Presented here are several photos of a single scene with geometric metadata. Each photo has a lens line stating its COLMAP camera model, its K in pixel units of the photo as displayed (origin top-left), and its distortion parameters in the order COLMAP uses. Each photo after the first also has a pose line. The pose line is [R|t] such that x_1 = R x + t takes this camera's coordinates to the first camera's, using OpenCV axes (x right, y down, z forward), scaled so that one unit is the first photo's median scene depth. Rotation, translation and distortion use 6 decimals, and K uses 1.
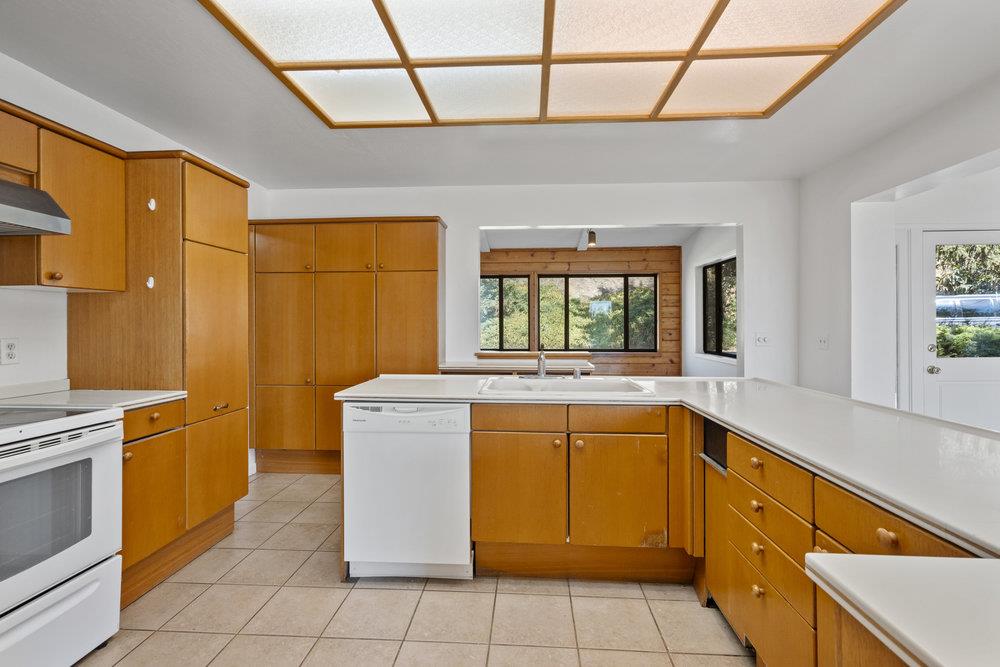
lens RADIAL K [[462.4, 0, 502.4], [0, 462.4, 321.1], [0, 0, 1]] dist [-0.001003, -0.000169]
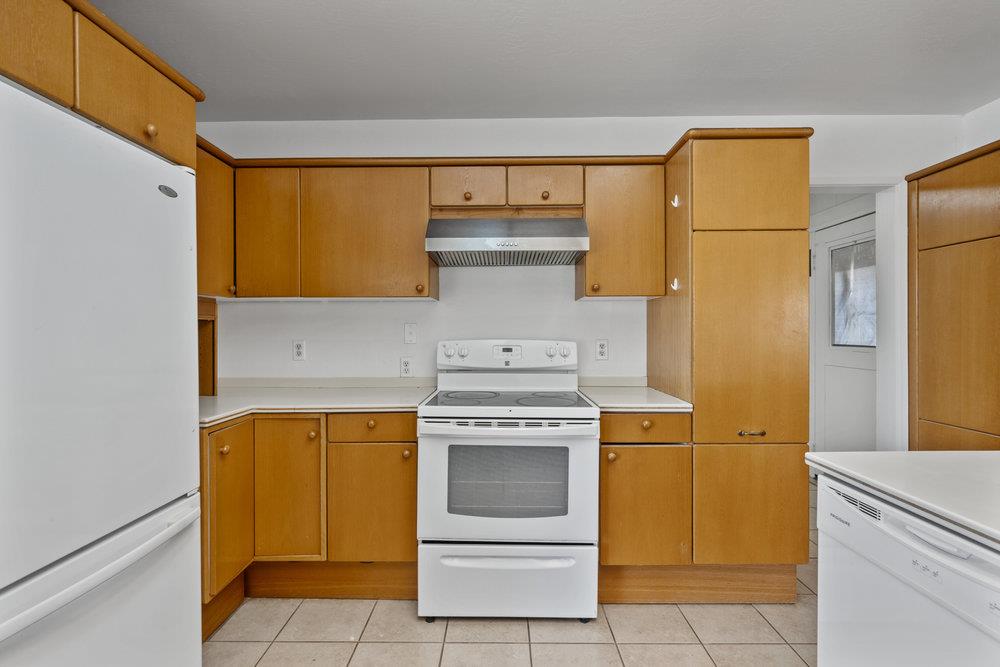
lens RADIAL K [[455.3, 0, 500.0], [0, 455.3, 333.5], [0, 0, 1]] dist [-0.003605, -0.000135]
pose [[0.052667, 0.009018, -0.998571, 0.186799], [0.008374, 0.999920, 0.009472, 0.007722], [0.998577, -0.008861, 0.052588, 0.721274]]
